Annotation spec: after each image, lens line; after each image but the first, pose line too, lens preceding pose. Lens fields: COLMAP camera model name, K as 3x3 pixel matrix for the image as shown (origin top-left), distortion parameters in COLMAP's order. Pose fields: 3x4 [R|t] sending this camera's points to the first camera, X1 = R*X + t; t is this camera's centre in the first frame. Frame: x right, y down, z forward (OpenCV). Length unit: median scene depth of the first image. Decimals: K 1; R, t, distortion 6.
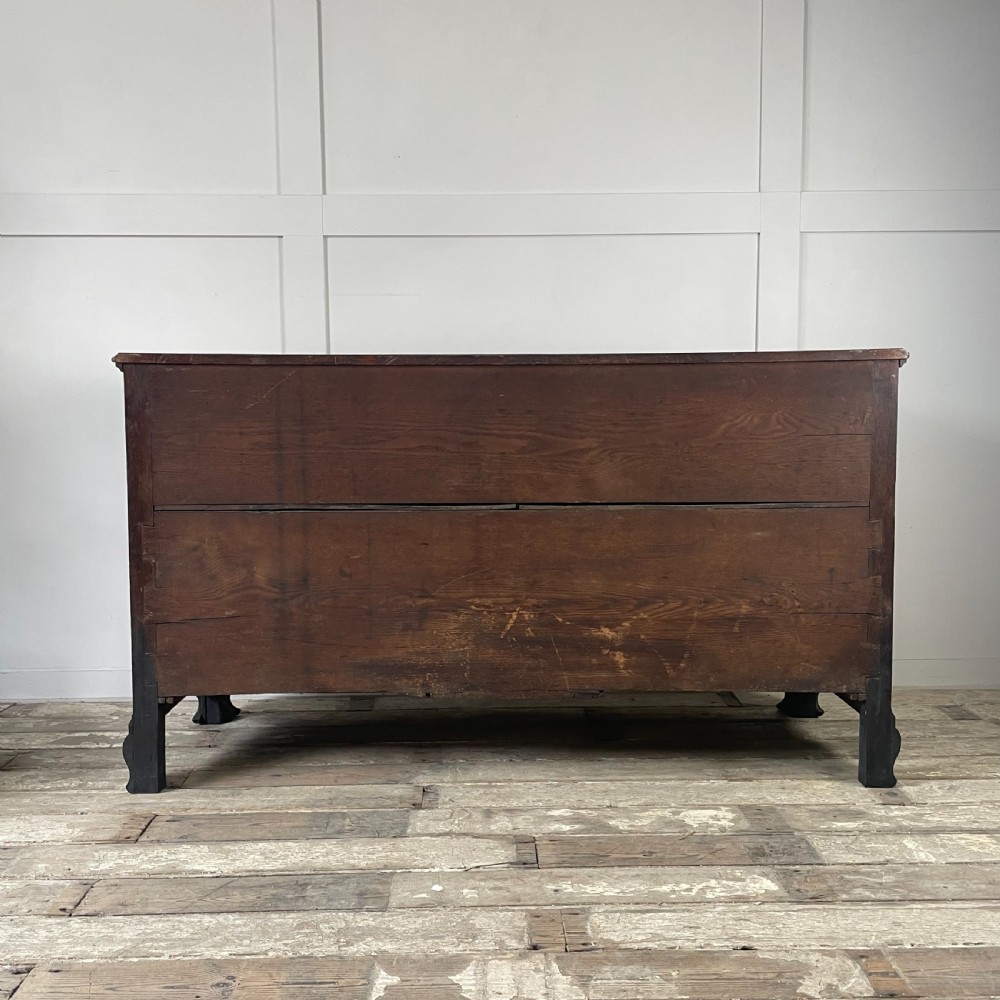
lens RADIAL K [[1011.9, 0, 500.0], [0, 1011.9, 500.0], [0, 0, 1]] dist [0.103266, -0.132287]
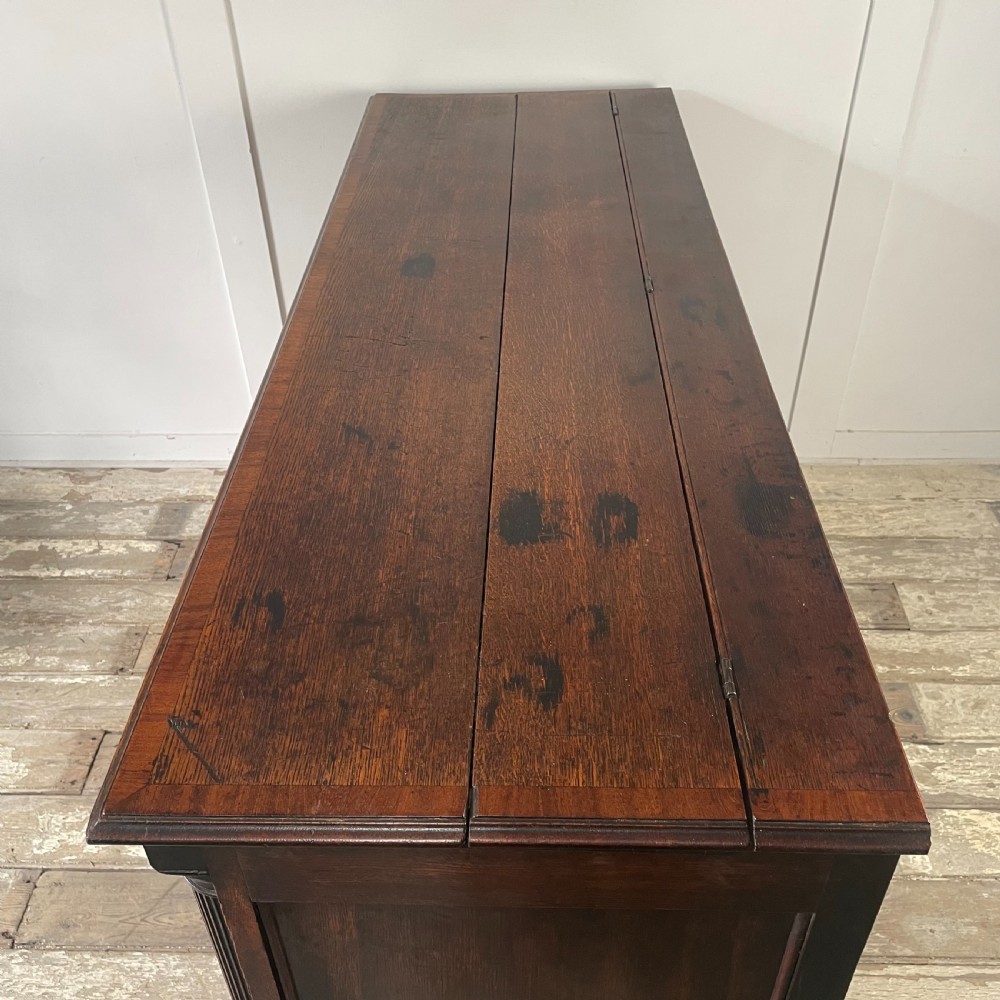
lens RADIAL K [[1001.9, 0, 495.3], [0, 1001.9, 486.6], [0, 0, 1]] dist [0.098356, -0.128937]
pose [[0.998536, 0.018330, -0.050897, 0.070053], [0.012942, 0.832587, 0.553744, -0.415051], [0.052526, -0.553592, 0.831130, 0.387985]]
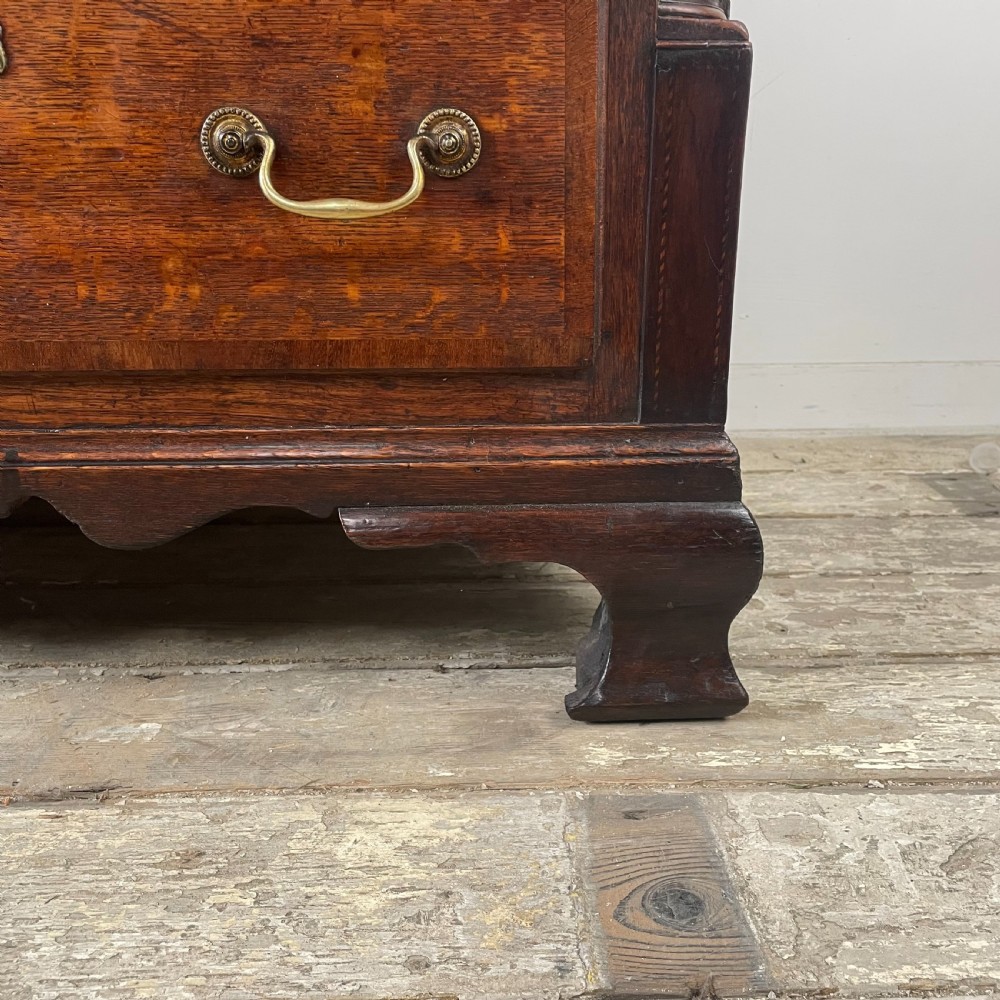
lens RADIAL K [[1015.5, 0, 505.8], [0, 1015.5, 498.8], [0, 0, 1]] dist [0.087030, -0.112988]
pose [[0.999787, 0.009228, 0.018468, 0.375853], [-0.013232, 0.973083, 0.230074, 0.175729], [-0.015848, -0.230270, 0.972998, 0.899588]]
